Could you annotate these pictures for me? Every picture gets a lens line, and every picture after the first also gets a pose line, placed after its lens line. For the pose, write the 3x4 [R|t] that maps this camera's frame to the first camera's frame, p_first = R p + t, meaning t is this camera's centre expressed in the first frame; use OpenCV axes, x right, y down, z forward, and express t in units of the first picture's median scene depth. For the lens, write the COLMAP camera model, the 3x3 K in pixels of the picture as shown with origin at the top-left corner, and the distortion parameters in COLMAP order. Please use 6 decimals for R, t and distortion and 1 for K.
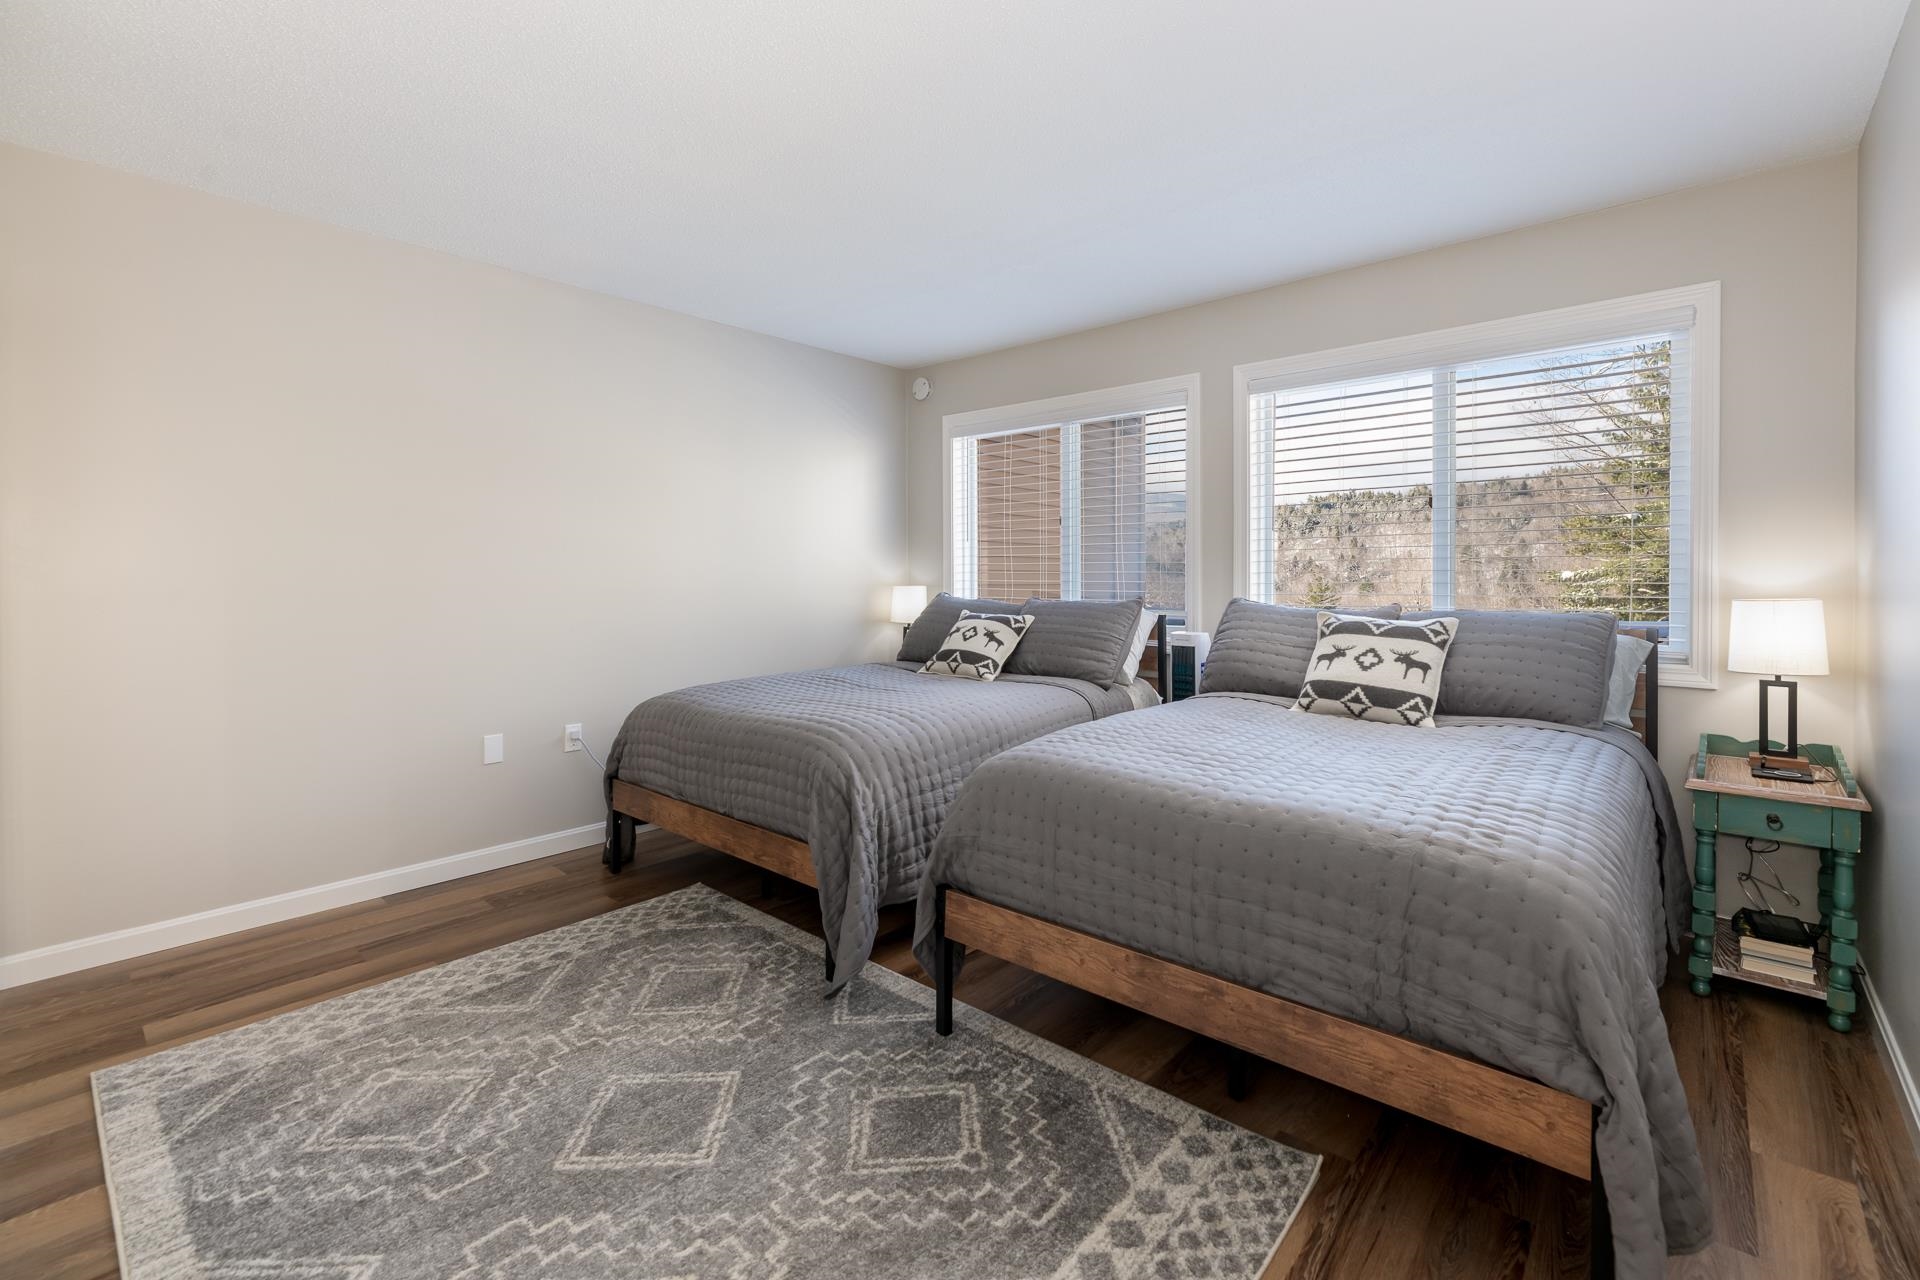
lens RADIAL K [[832.6, 0, 960.7], [0, 832.6, 568.5], [0, 0, 1]] dist [-0.003491, -0.000591]
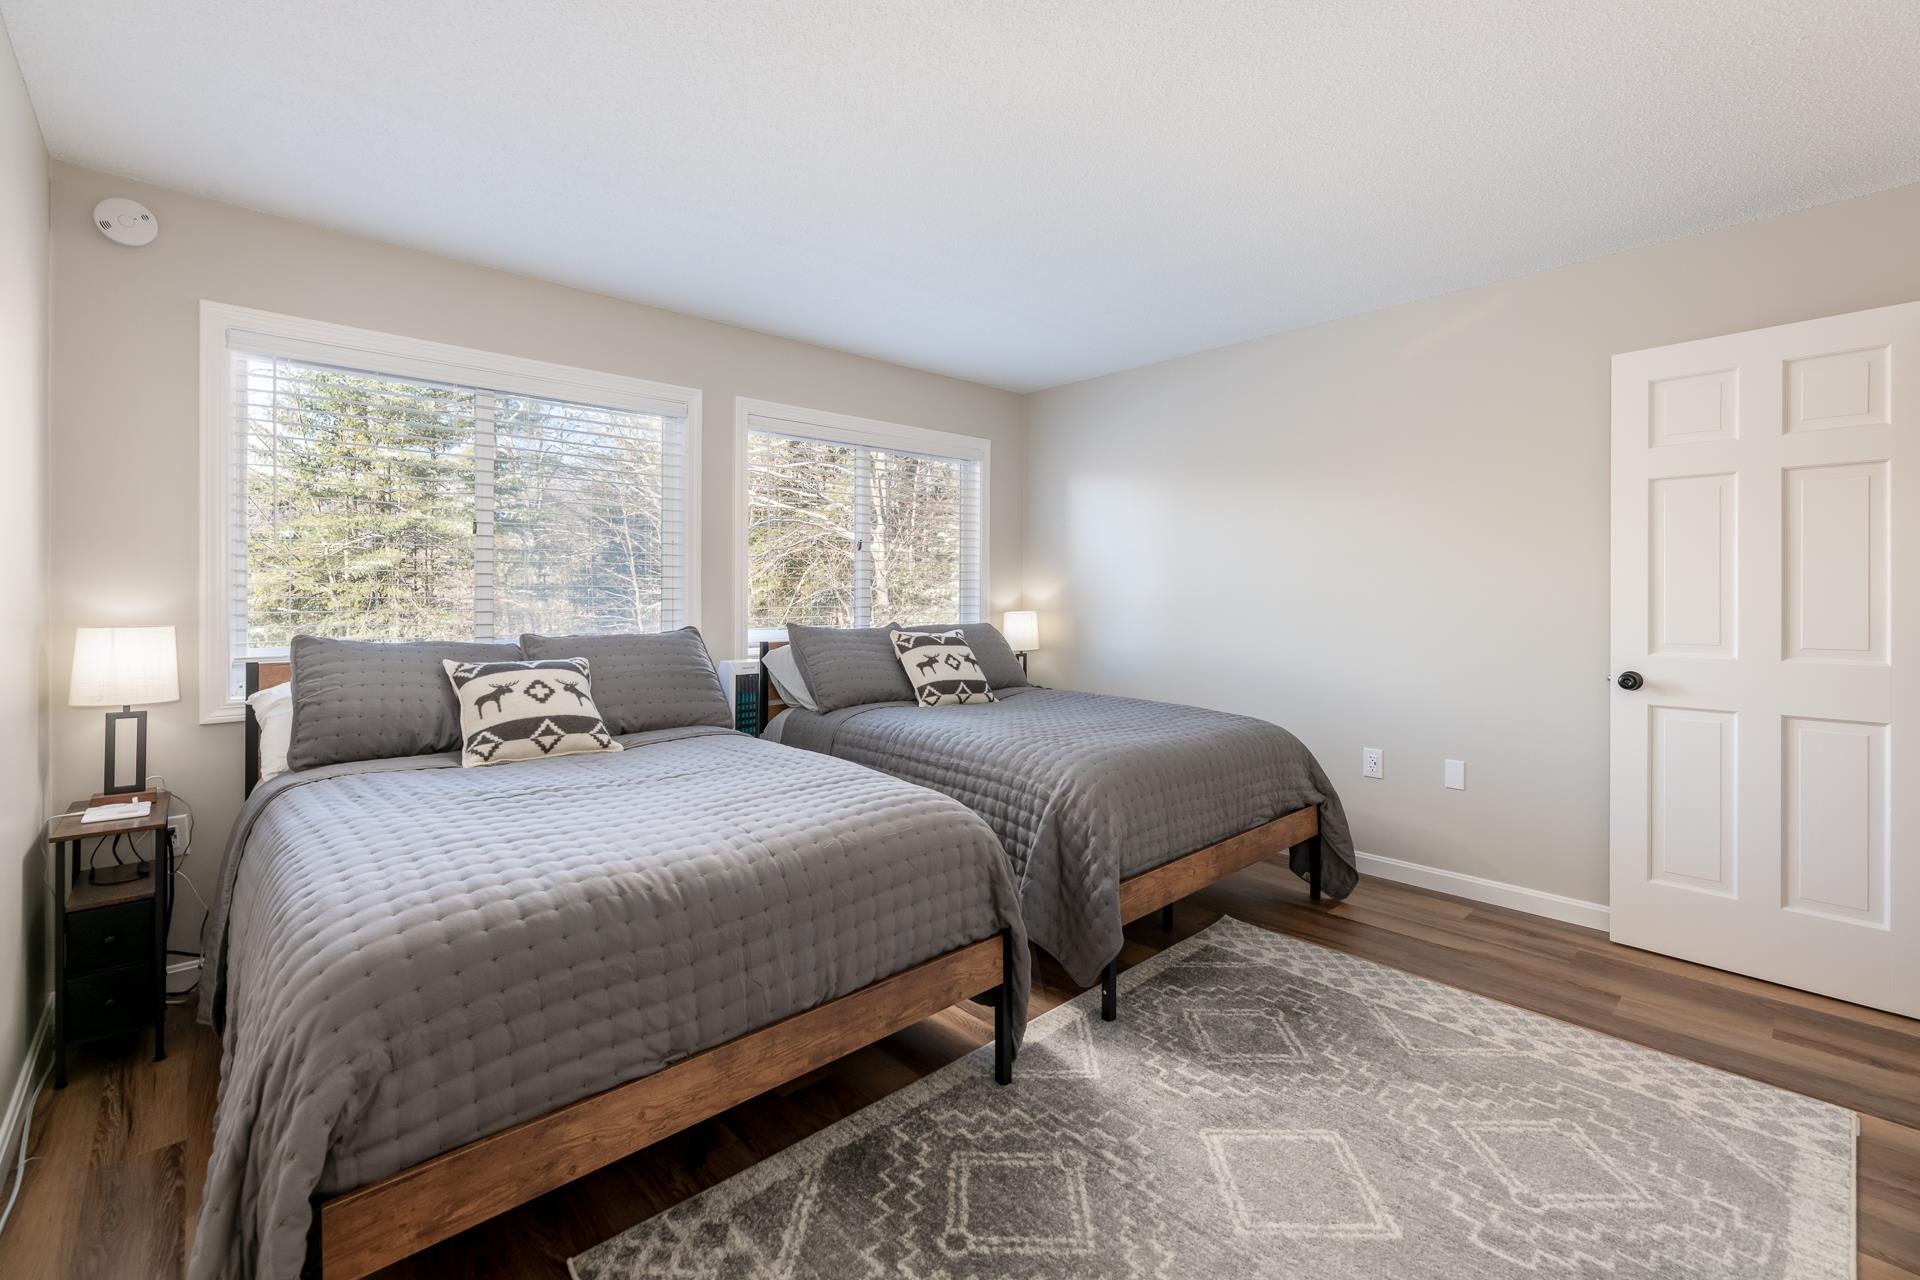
lens RADIAL K [[832.6, 0, 981.1], [0, 832.6, 599.4], [0, 0, 1]] dist [-0.003491, -0.000591]
pose [[0.086337, -0.001853, 0.996264, -0.652772], [0.000125, 0.999998, 0.001849, 0.001690], [-0.996266, -0.000035, 0.086337, 0.621921]]
